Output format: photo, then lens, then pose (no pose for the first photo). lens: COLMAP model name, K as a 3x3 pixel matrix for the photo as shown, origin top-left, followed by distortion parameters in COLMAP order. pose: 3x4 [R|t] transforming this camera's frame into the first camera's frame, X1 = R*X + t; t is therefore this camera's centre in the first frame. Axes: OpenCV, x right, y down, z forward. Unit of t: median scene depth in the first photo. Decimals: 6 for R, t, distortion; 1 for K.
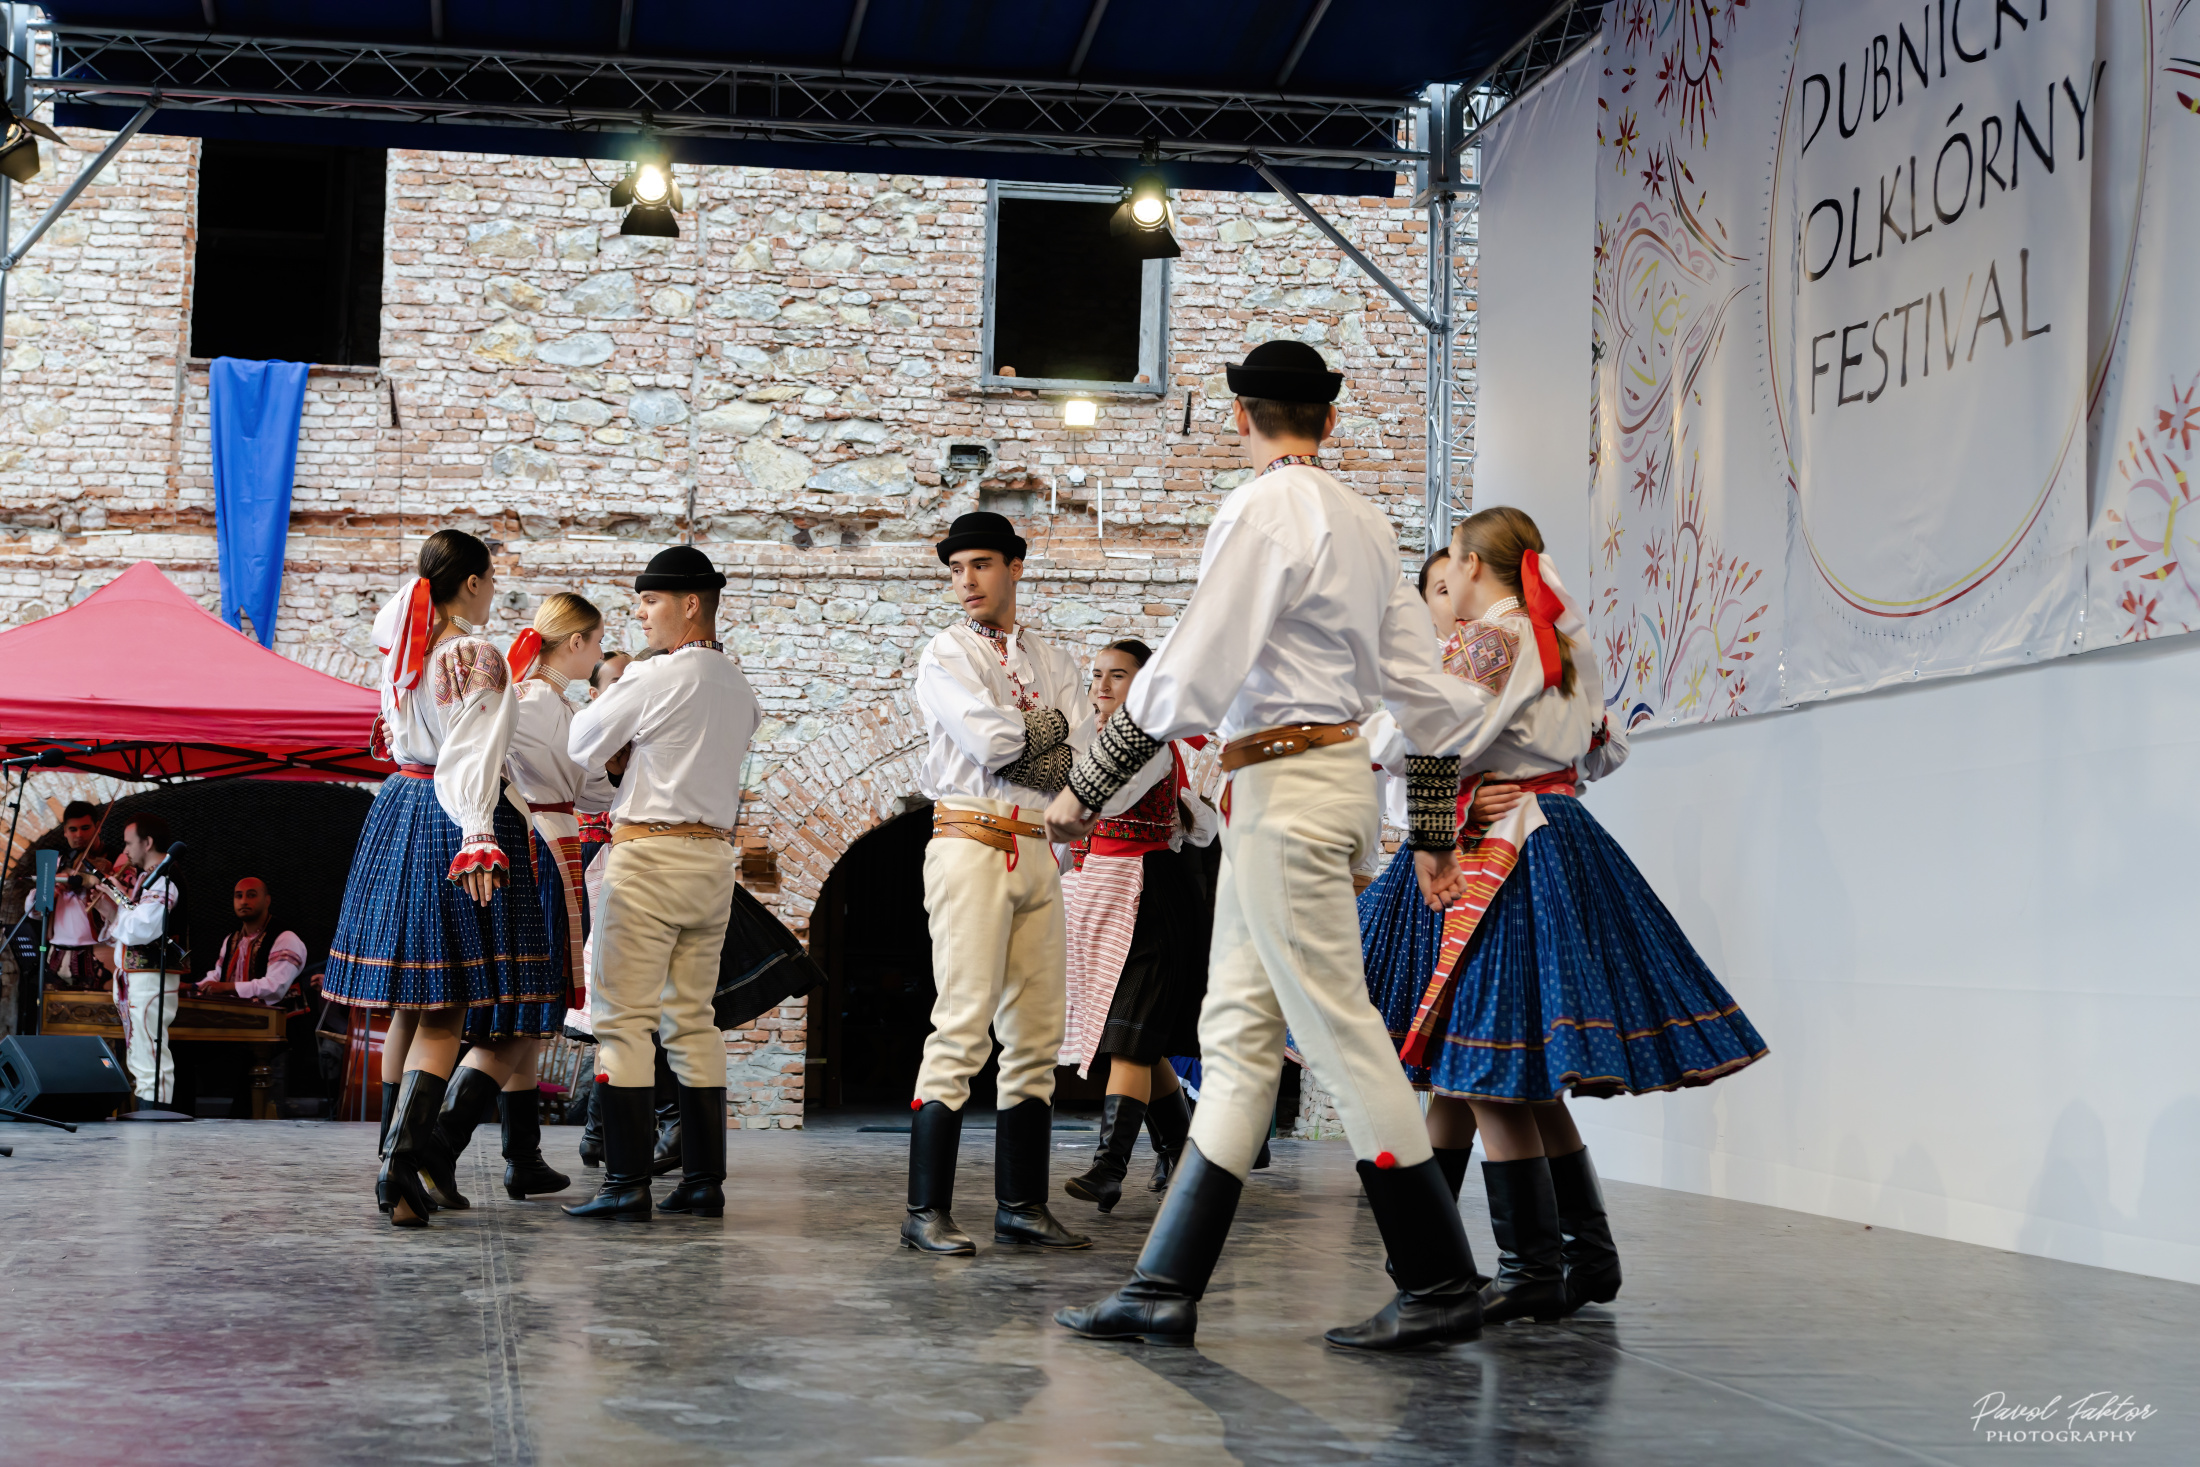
lens RADIAL K [[3235.2, 0, 1083.9], [0, 3235.2, 720.1], [0, 0, 1]] dist [0.044798, 0.000000]
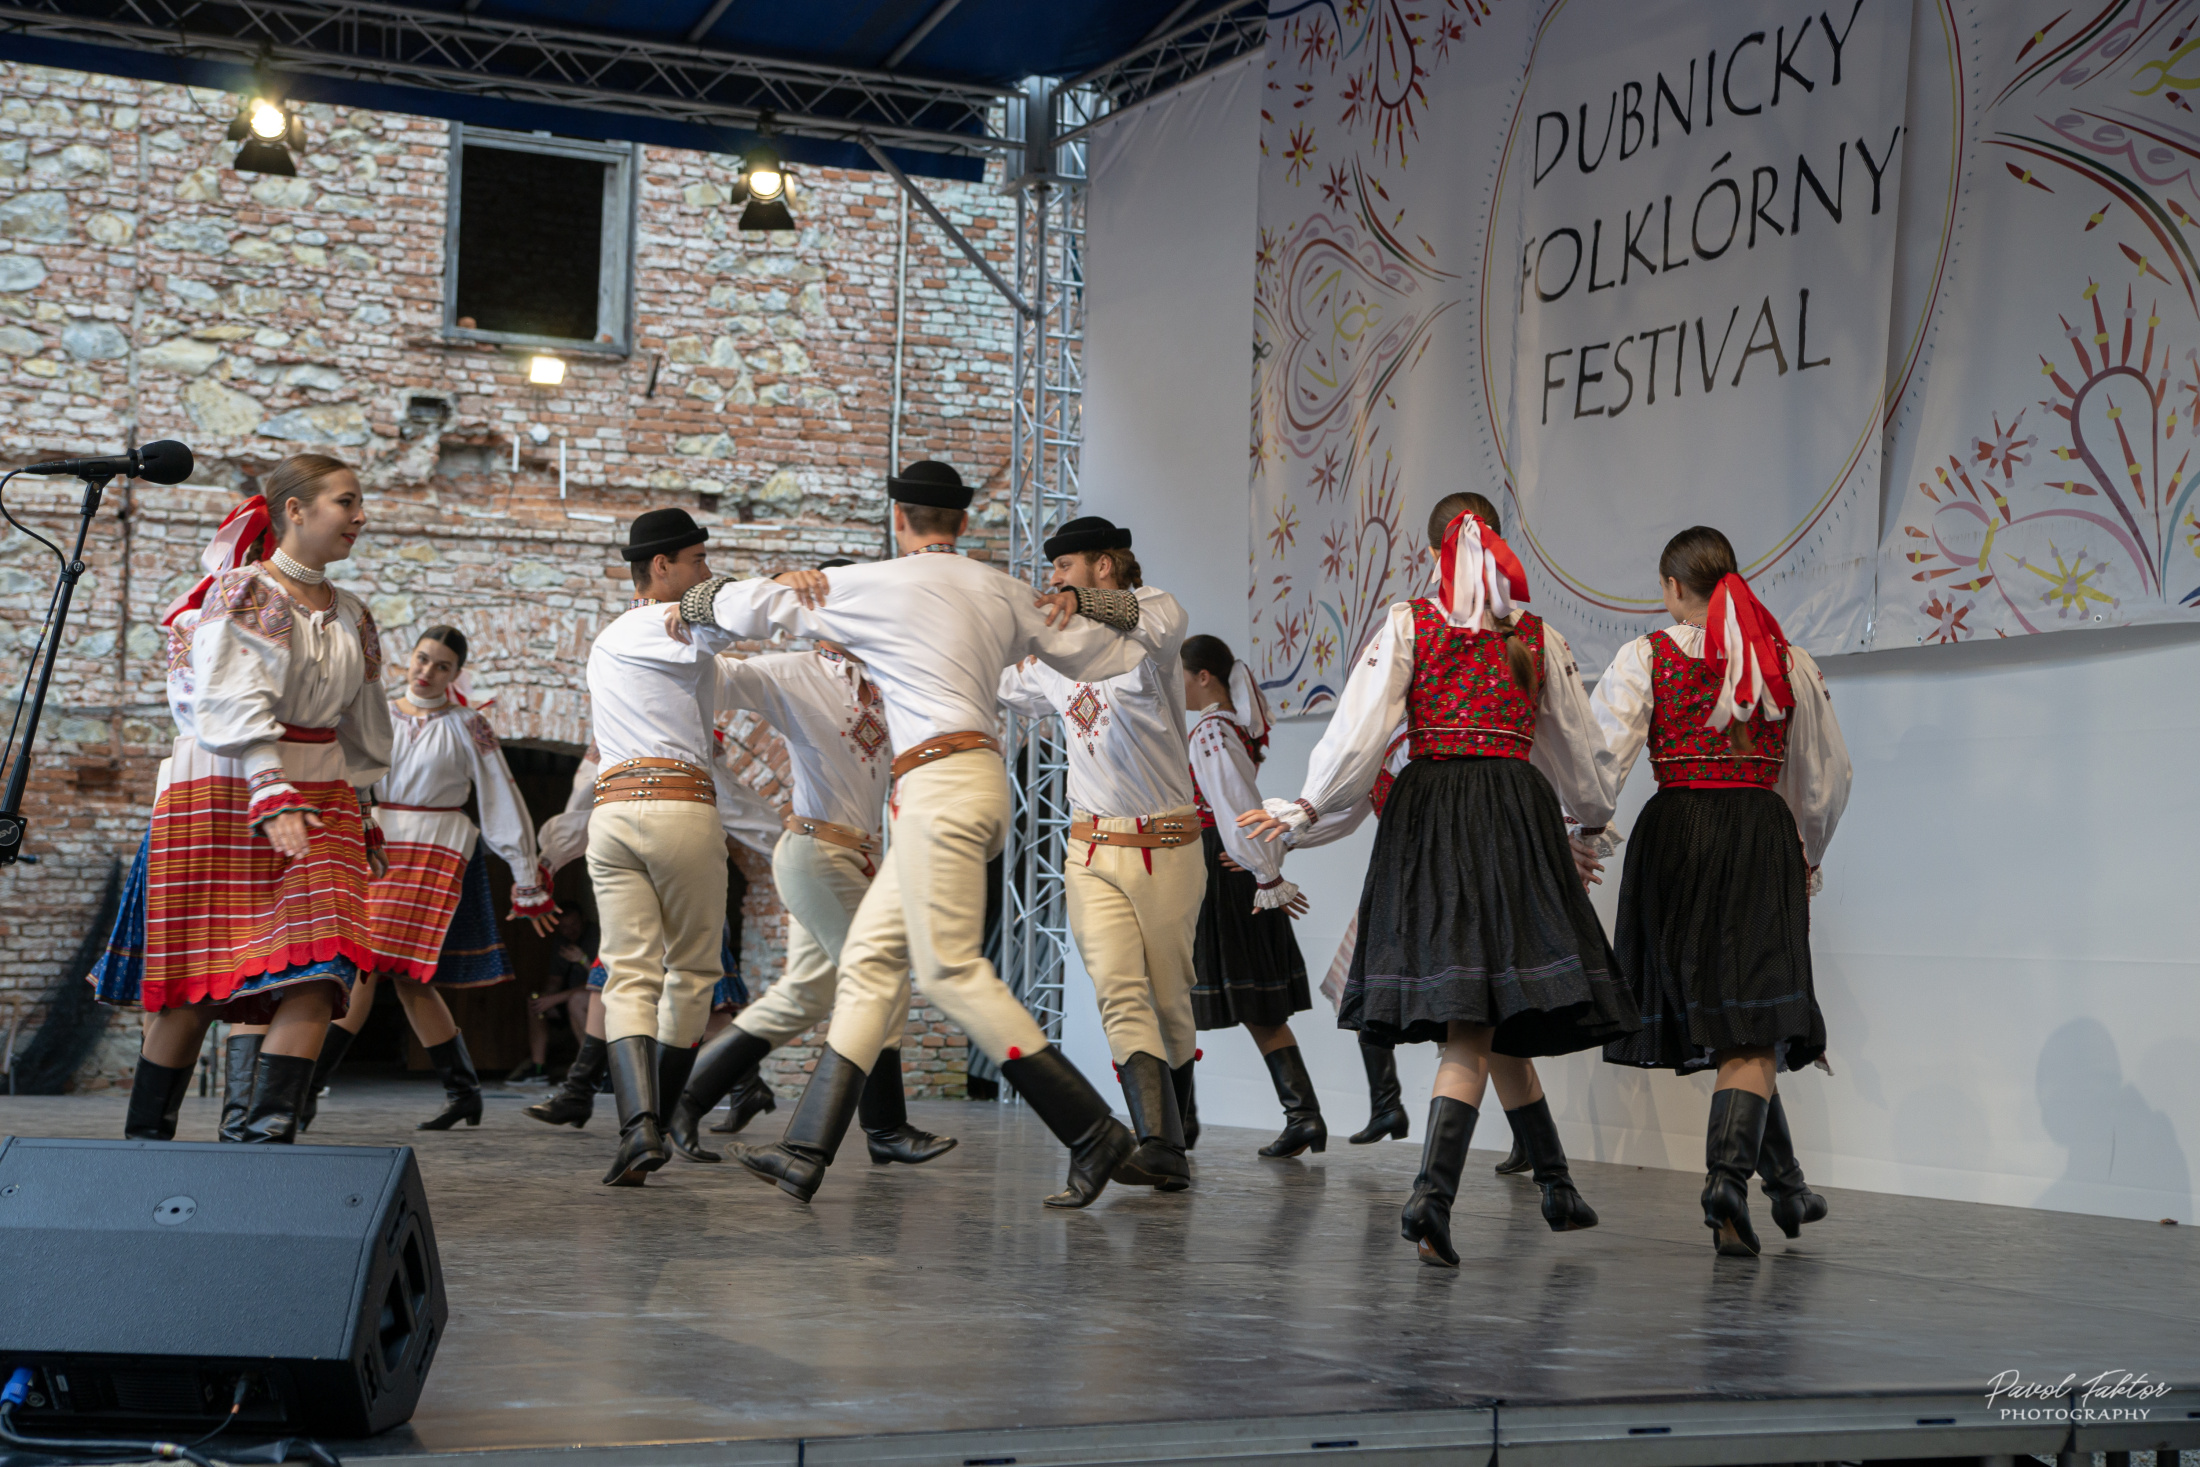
lens RADIAL K [[3324.4, 0, 1144.5], [0, 3324.4, 761.3], [0, 0, 1]] dist [0.068391, 0.000000]
pose [[0.954088, 0.015235, 0.299138, -0.129662], [-0.021695, 0.999597, 0.018287, 0.001447], [-0.298739, -0.023938, 0.954035, -0.023793]]
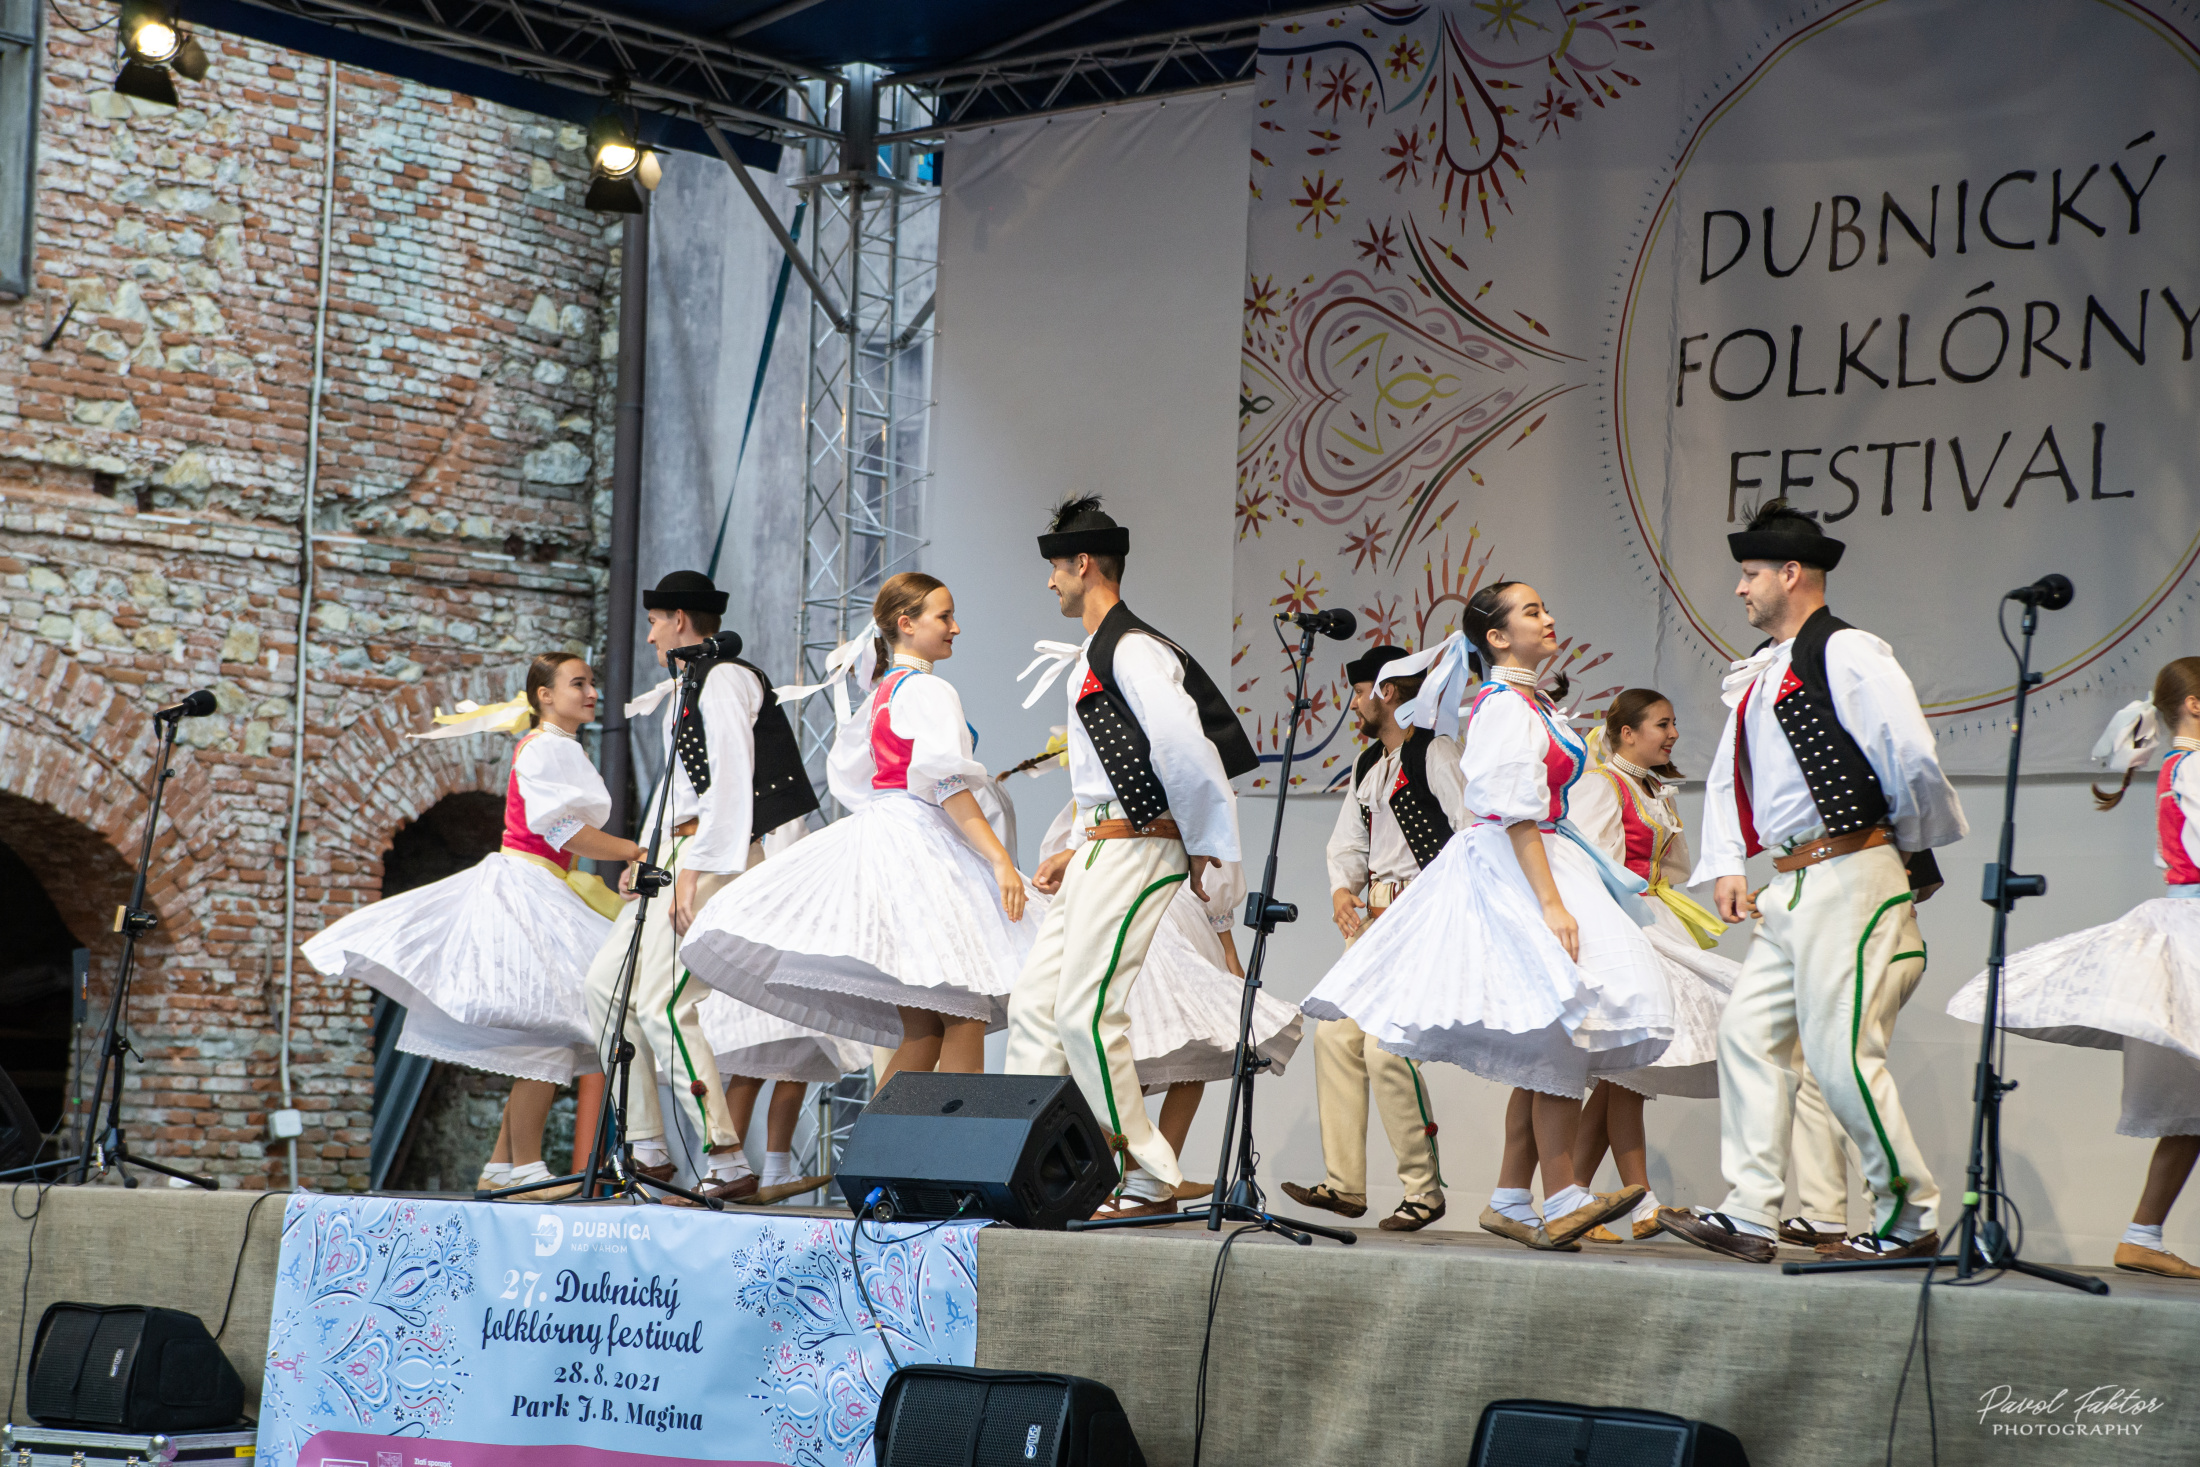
lens RADIAL K [[4406.0, 0, 1093.0], [0, 4406.0, 735.6], [0, 0, 1]] dist [0.198556, 0.000000]
pose [[0.758514, 0.066431, 0.648262, -0.486919], [-0.067565, 0.997446, -0.023159, 0.015042], [-0.648145, -0.026233, 0.761065, -0.007152]]
